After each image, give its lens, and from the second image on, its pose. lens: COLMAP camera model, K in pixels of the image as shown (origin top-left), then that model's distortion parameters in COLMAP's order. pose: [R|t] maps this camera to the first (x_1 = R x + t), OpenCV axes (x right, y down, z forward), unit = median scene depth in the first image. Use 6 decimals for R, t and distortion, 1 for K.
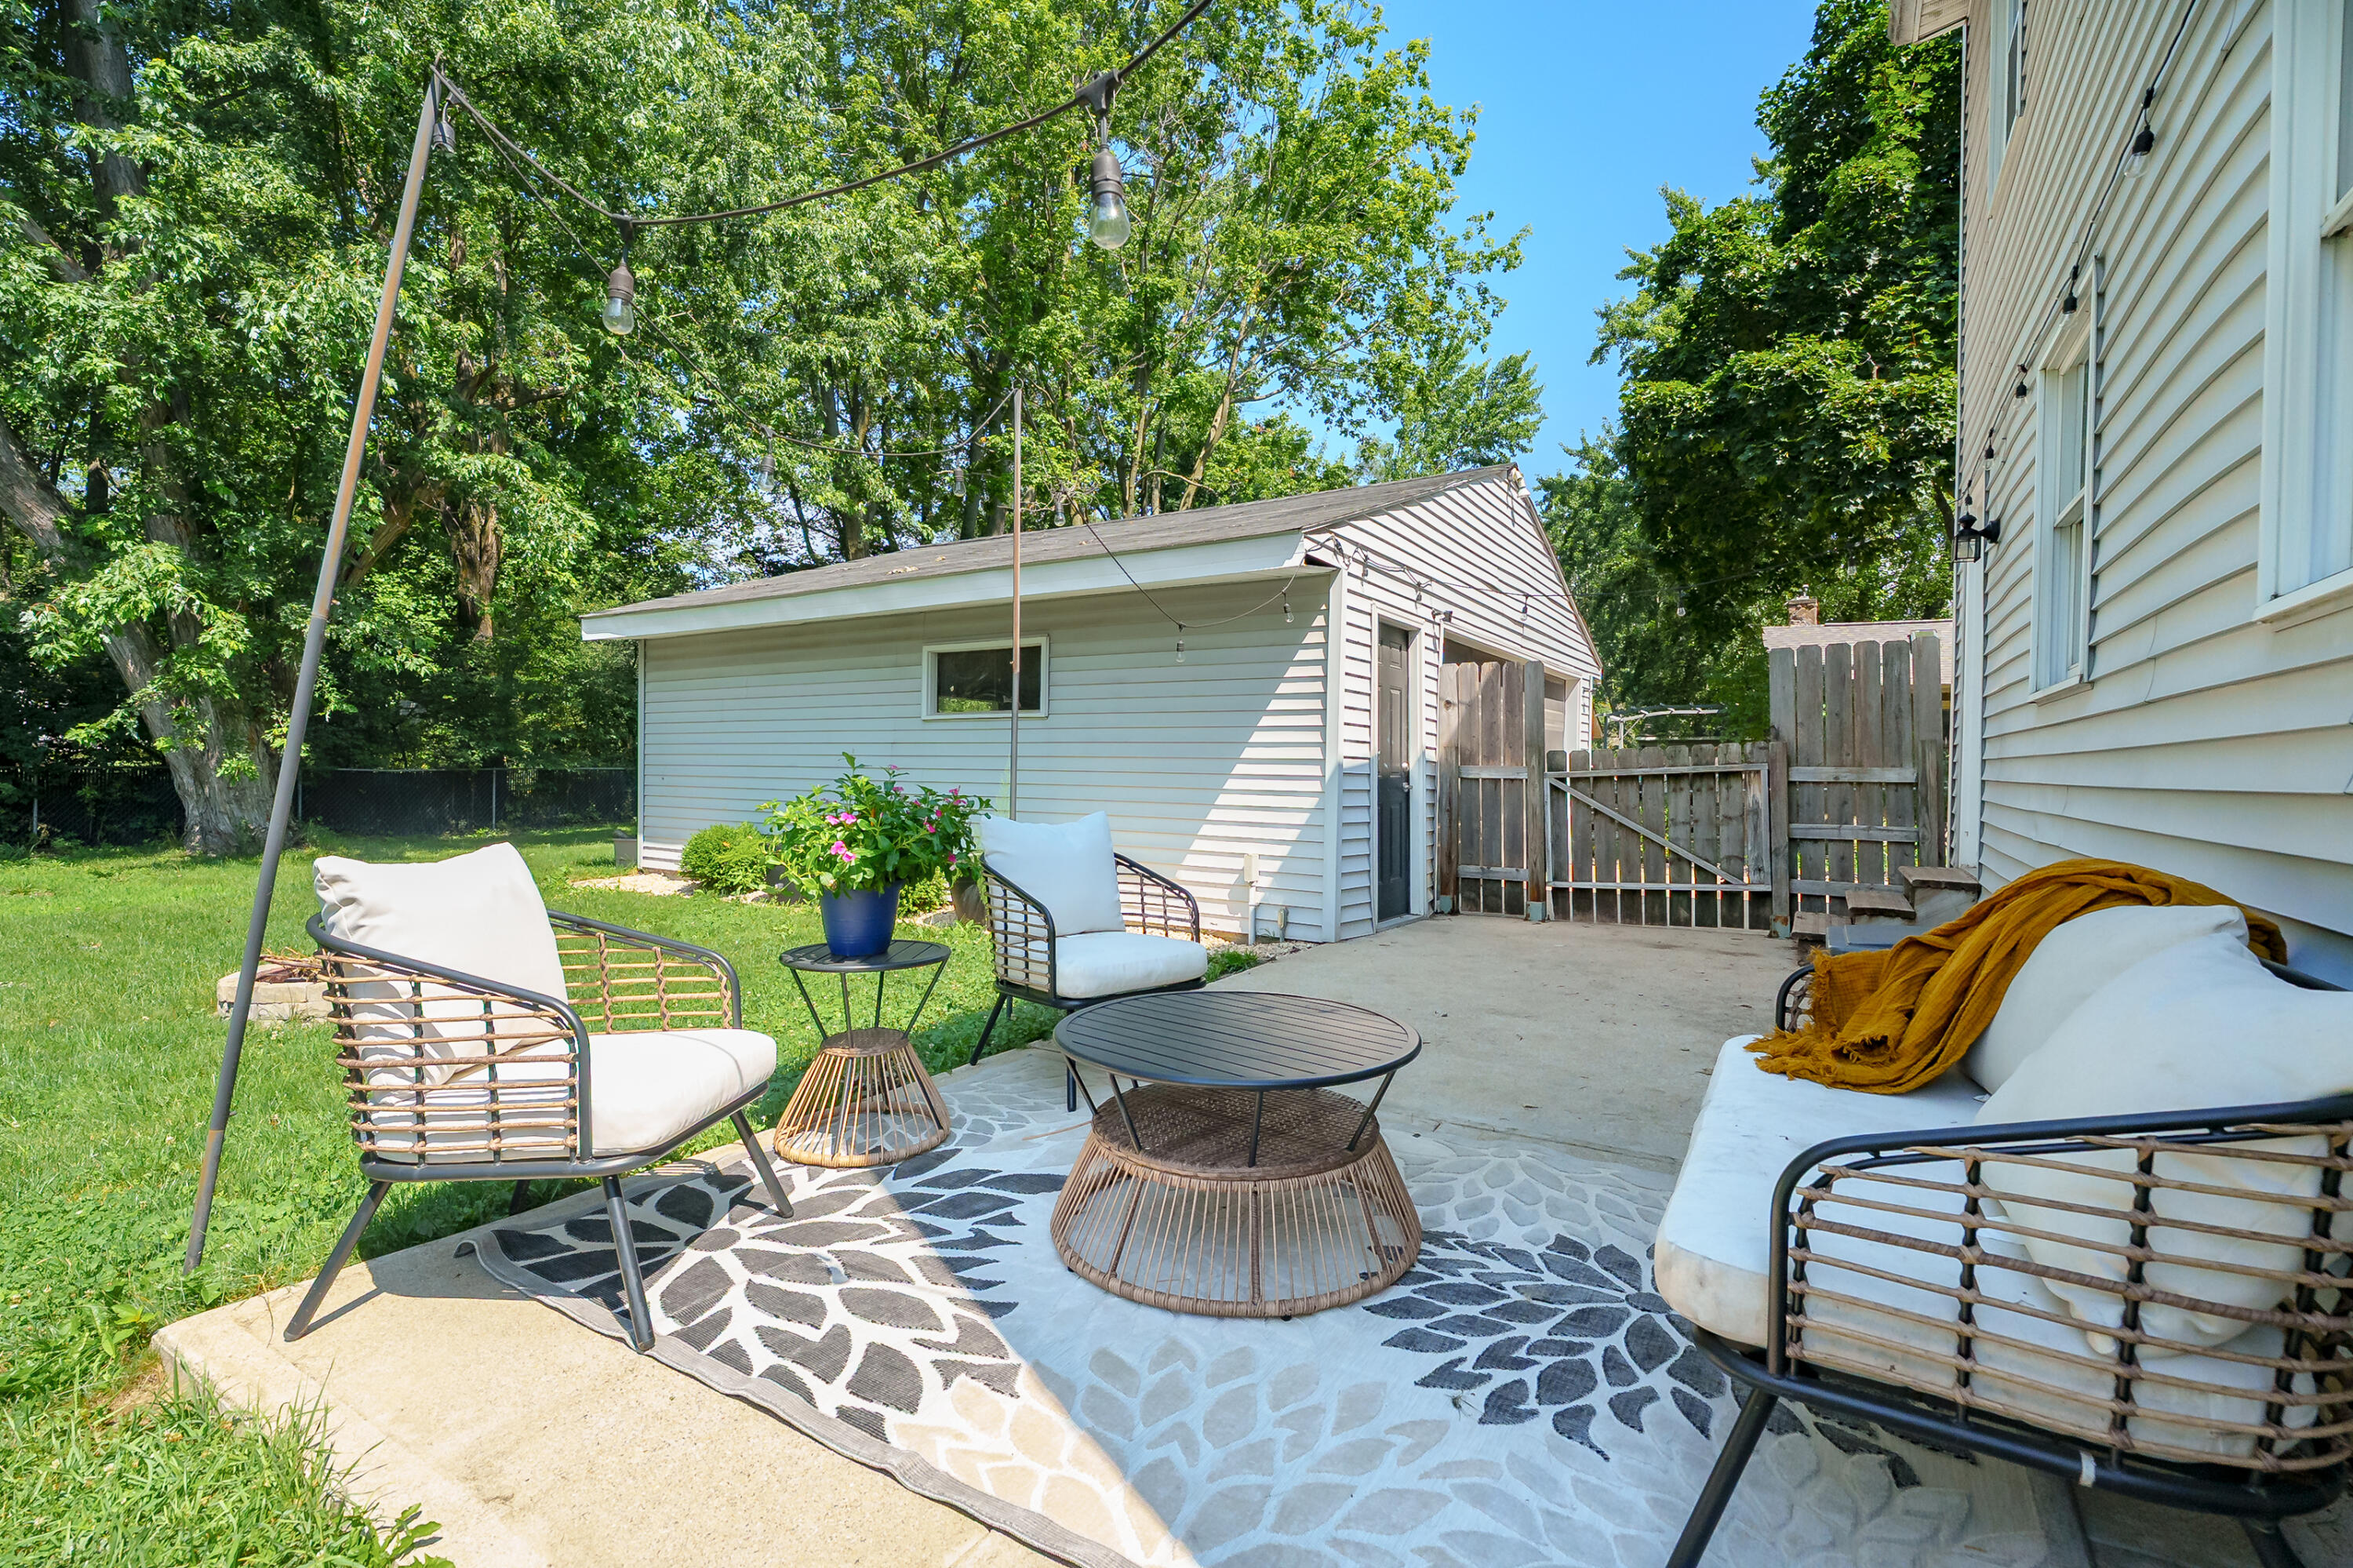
lens RADIAL K [[1057.6, 0, 1156.4], [0, 1057.6, 775.3], [0, 0, 1]] dist [-0.010883, 0.002182]
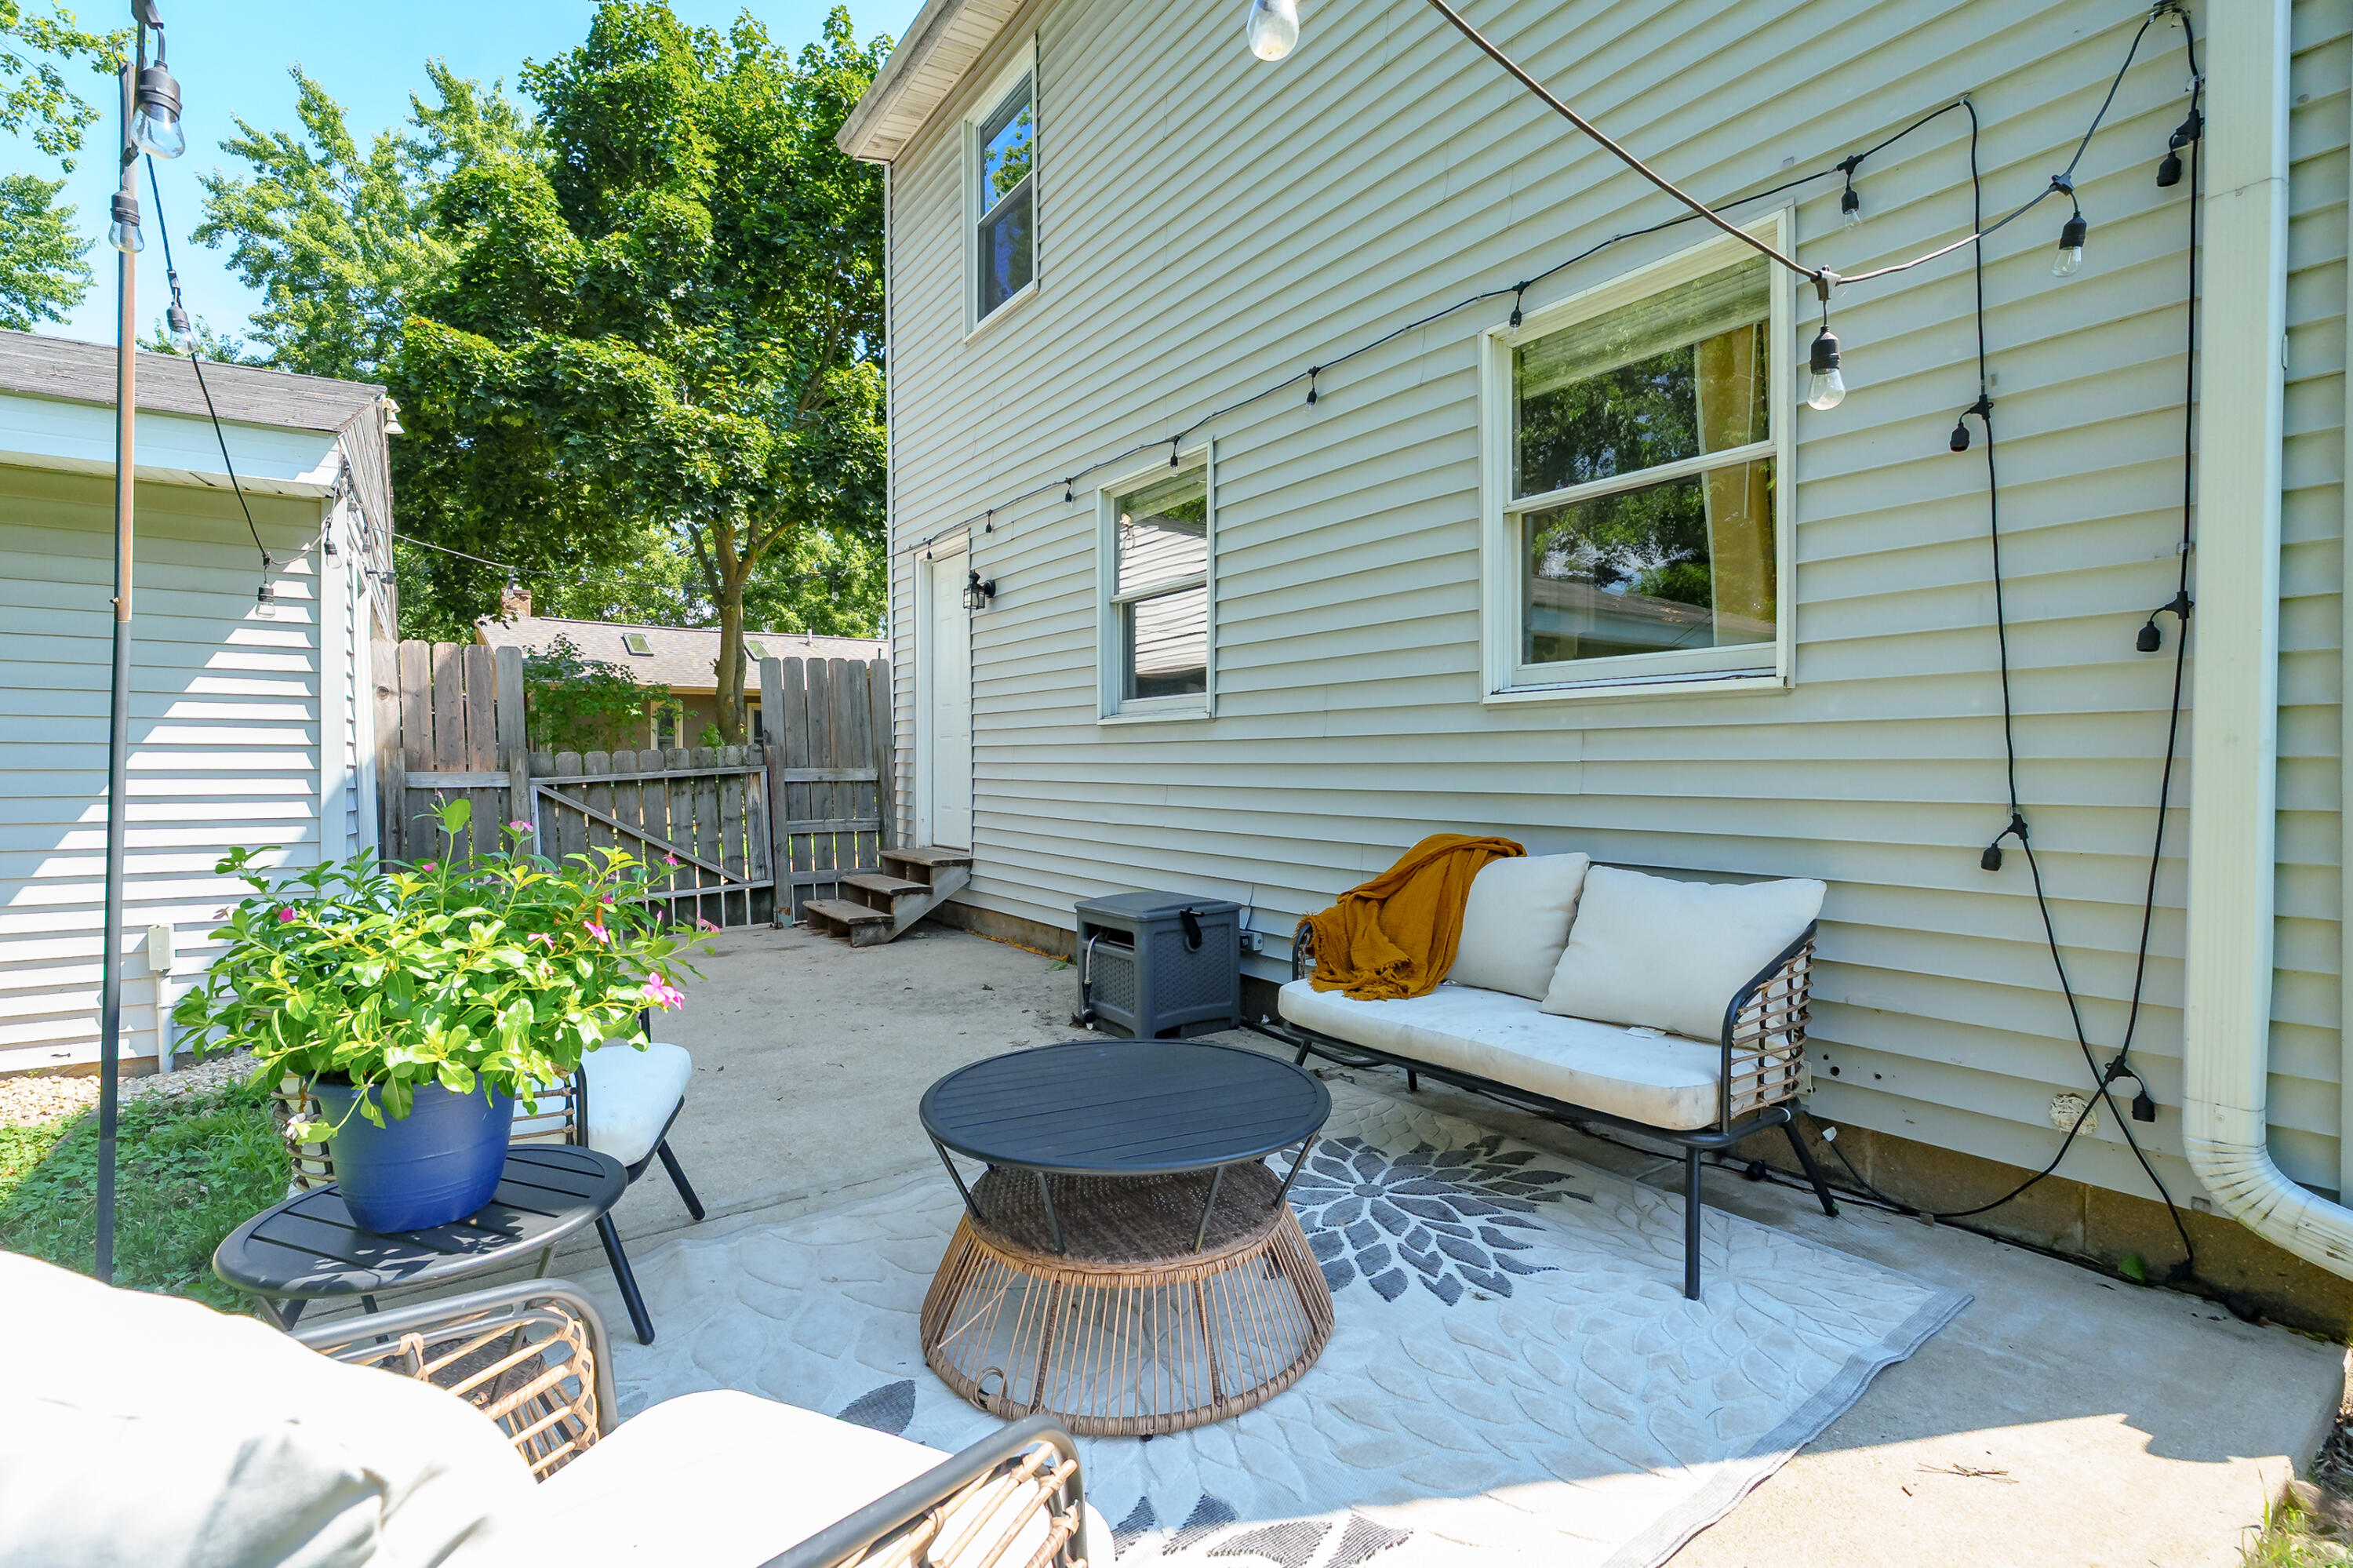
lens RADIAL K [[1057.6, 0, 1185.3], [0, 1057.6, 775.1], [0, 0, 1]] dist [-0.010883, 0.002182]
pose [[0.369213, -0.022661, 0.929069, -0.161290], [0.012935, 0.999731, 0.019244, -0.010560], [-0.929255, 0.004913, 0.369407, 0.135784]]
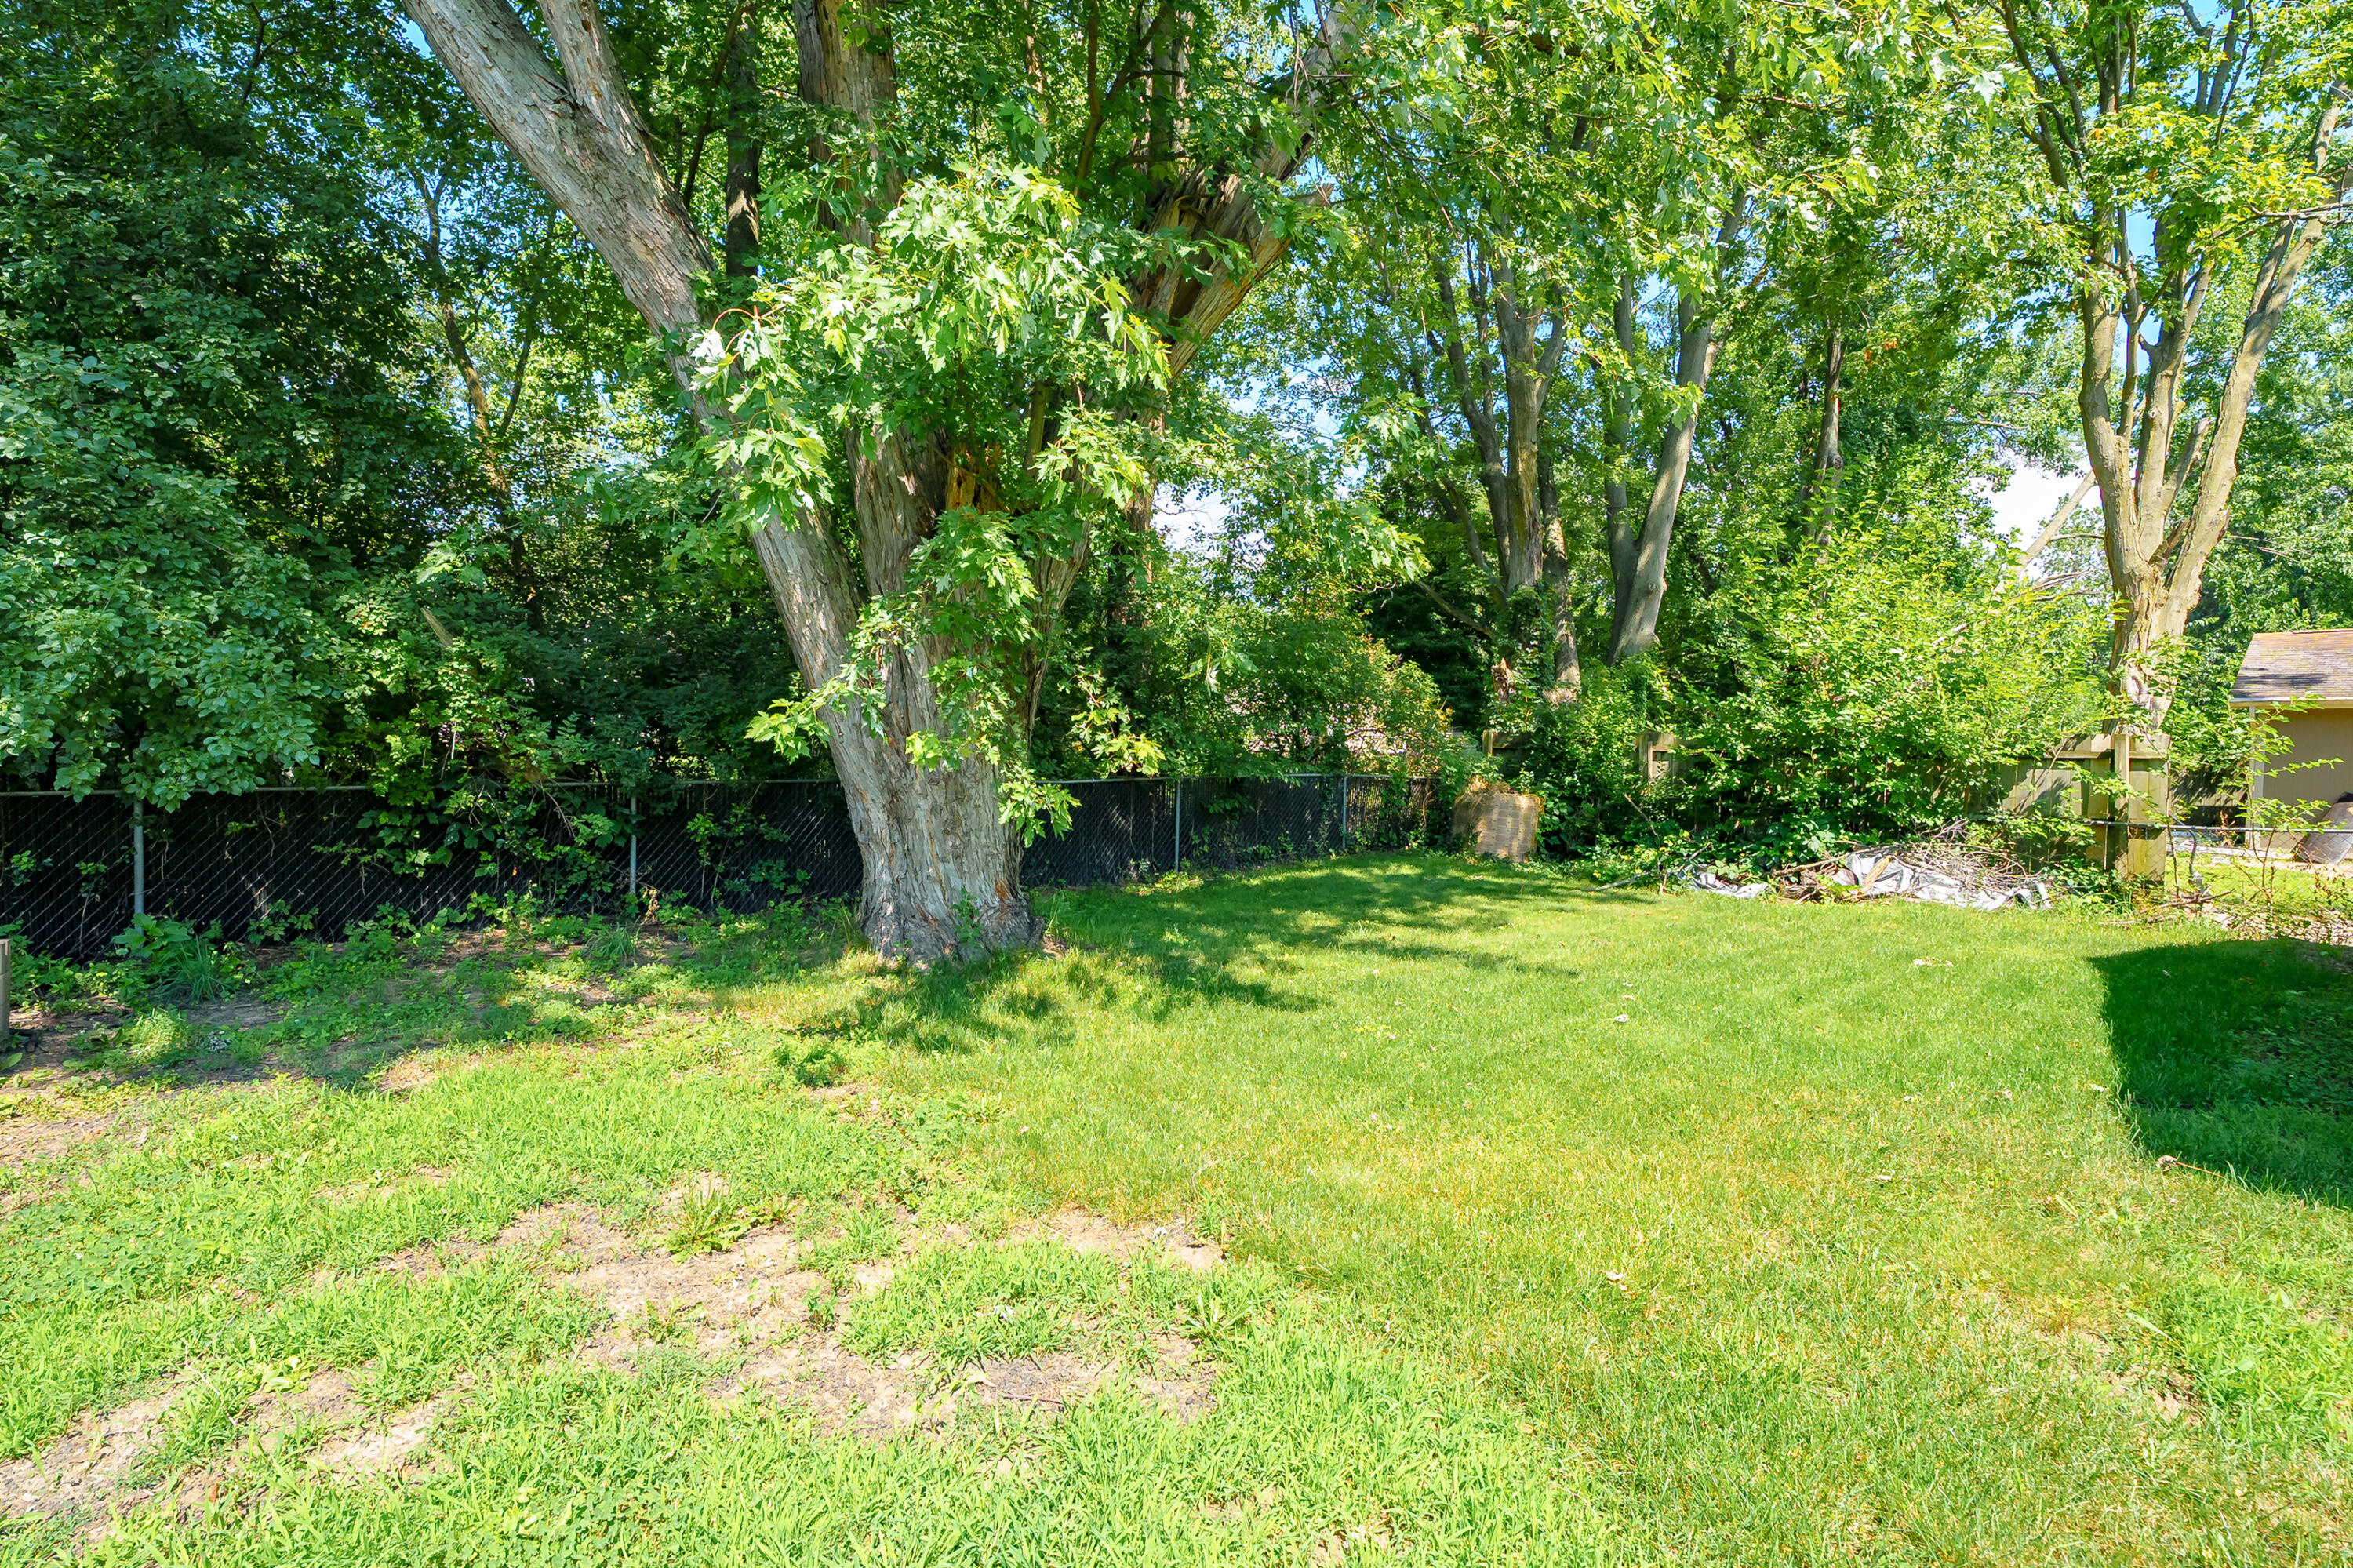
lens RADIAL K [[1057.6, 0, 1184.1], [0, 1057.6, 765.9], [0, 0, 1]] dist [-0.010883, 0.002182]
pose [[0.955388, 0.006001, -0.295292, -0.783941], [-0.004345, 0.999971, 0.006261, -0.029244], [0.295321, -0.004699, 0.955387, 0.686289]]
